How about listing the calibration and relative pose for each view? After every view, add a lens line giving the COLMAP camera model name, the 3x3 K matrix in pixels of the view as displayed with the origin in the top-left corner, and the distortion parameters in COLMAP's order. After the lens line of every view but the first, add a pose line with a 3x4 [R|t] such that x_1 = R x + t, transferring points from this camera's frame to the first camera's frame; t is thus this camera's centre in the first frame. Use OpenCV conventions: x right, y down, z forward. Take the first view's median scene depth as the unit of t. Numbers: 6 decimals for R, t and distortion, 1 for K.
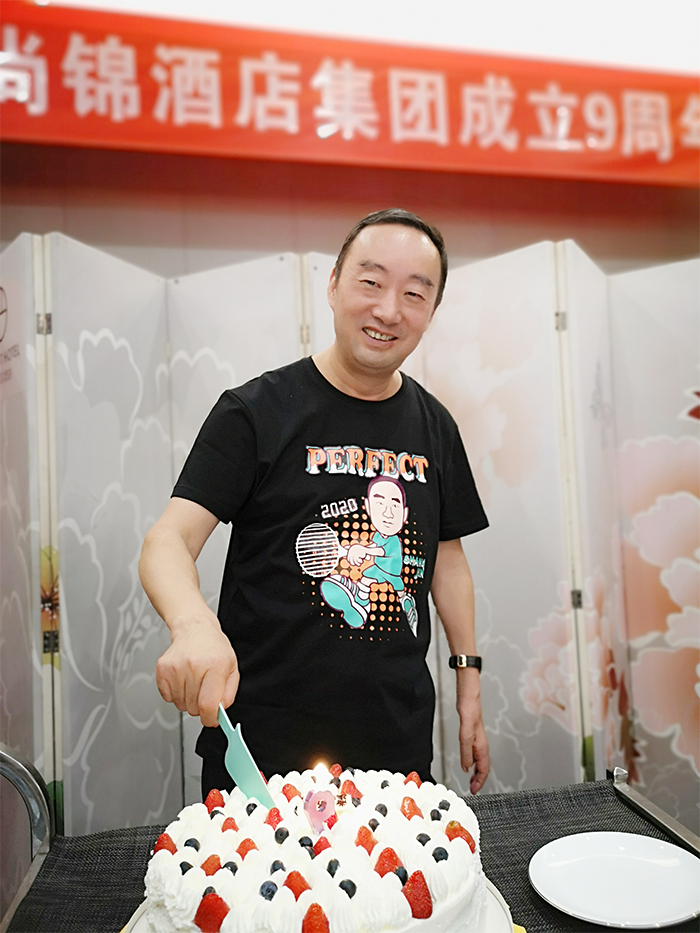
lens RADIAL K [[740.3, 0, 350.0], [0, 740.3, 466.5], [0, 0, 1]] dist [0.113834, -0.003236]
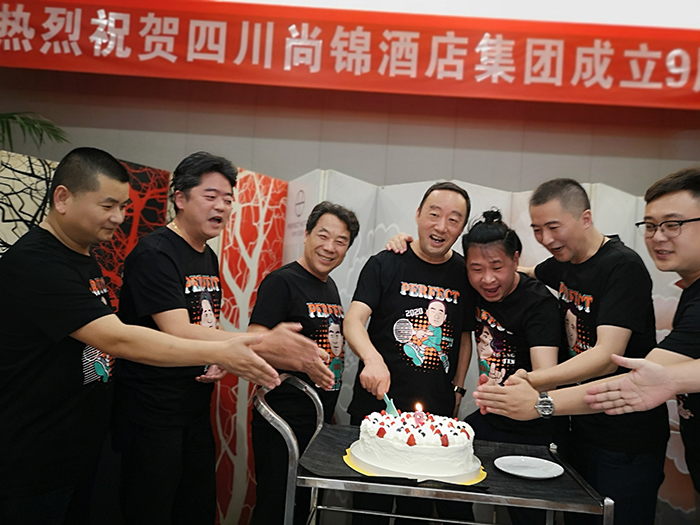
lens RADIAL K [[555.4, 0, 350.0], [0, 555.4, 262.5], [0, 0, 1]] dist [0.113834, -0.003236]
pose [[0.954579, 0.070597, -0.289474, 0.081976], [-0.081587, 0.996325, -0.026060, -0.009569], [0.286571, 0.048494, 0.956831, -0.200913]]
